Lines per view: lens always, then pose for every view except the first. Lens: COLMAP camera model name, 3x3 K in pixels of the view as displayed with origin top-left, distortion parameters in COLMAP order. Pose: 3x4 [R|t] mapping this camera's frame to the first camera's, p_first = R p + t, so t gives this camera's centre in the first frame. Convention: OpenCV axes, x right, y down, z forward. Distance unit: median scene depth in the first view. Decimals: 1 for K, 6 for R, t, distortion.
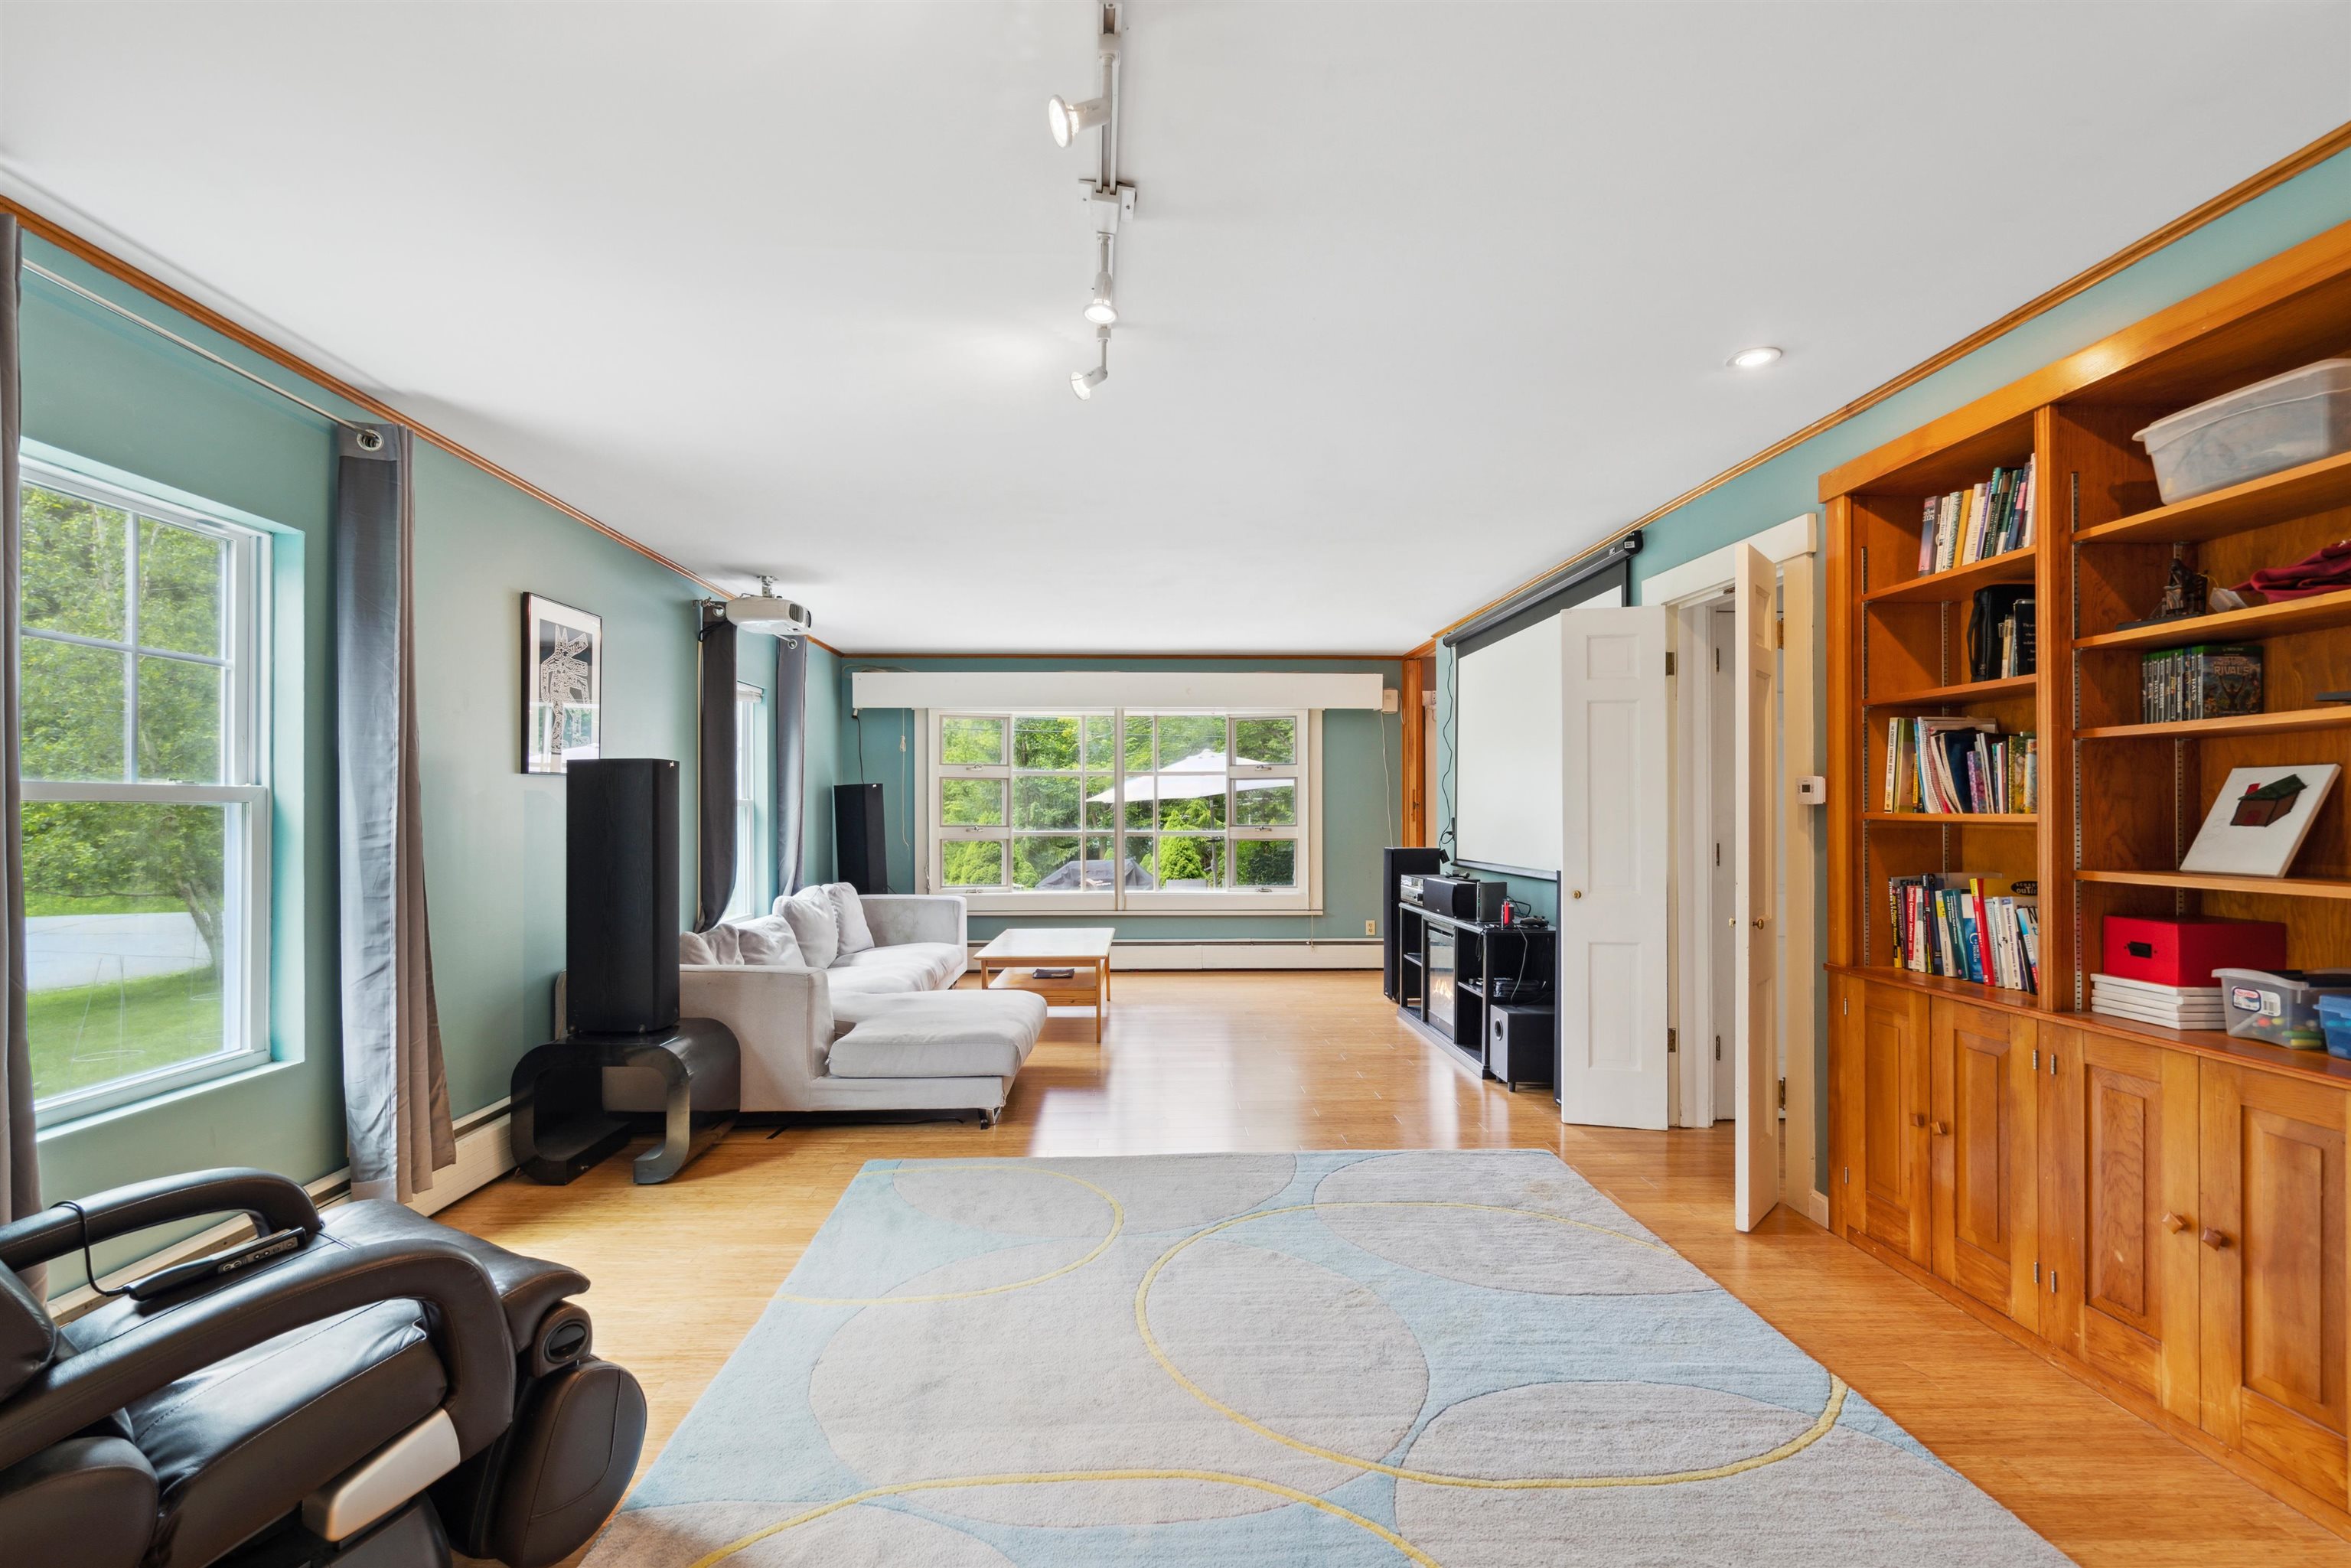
lens RADIAL K [[1068.2, 0, 1172.1], [0, 1068.2, 798.3], [0, 0, 1]] dist [-0.000174, -0.000007]
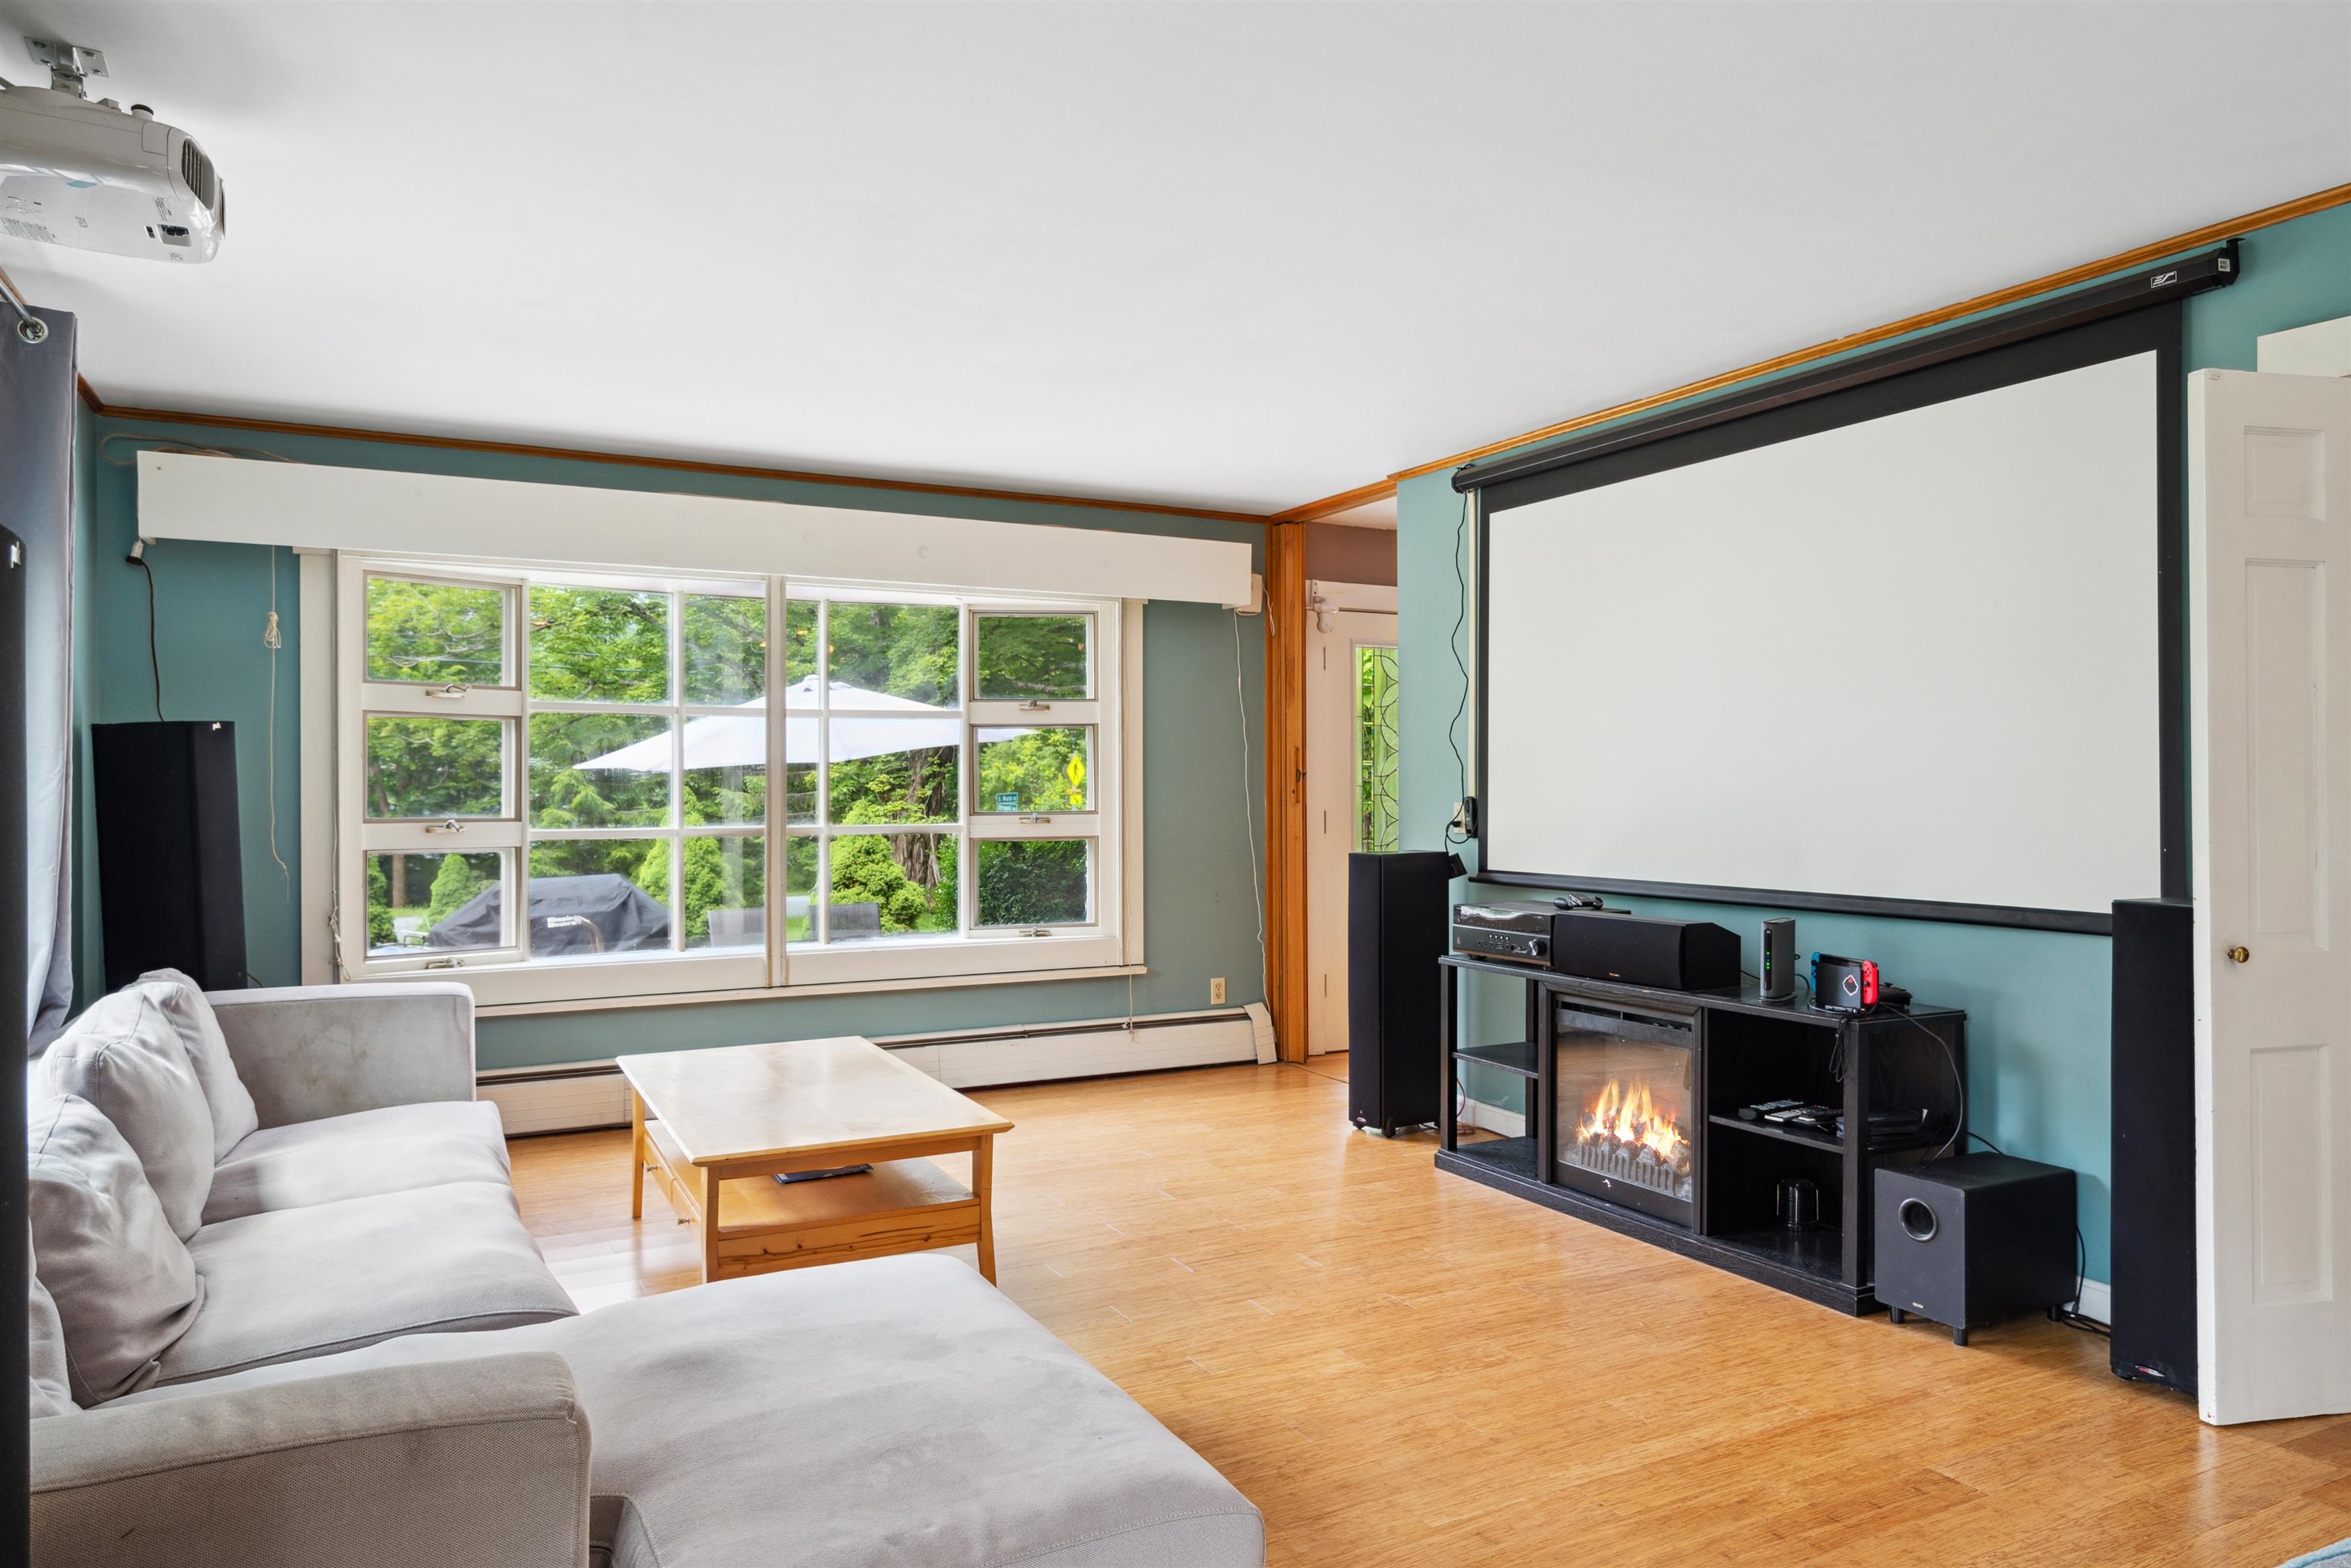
lens RADIAL K [[1497.4, 0, 1175.7], [0, 1497.4, 787.4], [0, 0, 1]] dist [0.006530, 0.002012]
pose [[0.903932, -0.002082, 0.427670, -0.181329], [-0.003495, 0.999919, 0.012256, 0.003342], [-0.427661, -0.012573, 0.903852, 0.300402]]
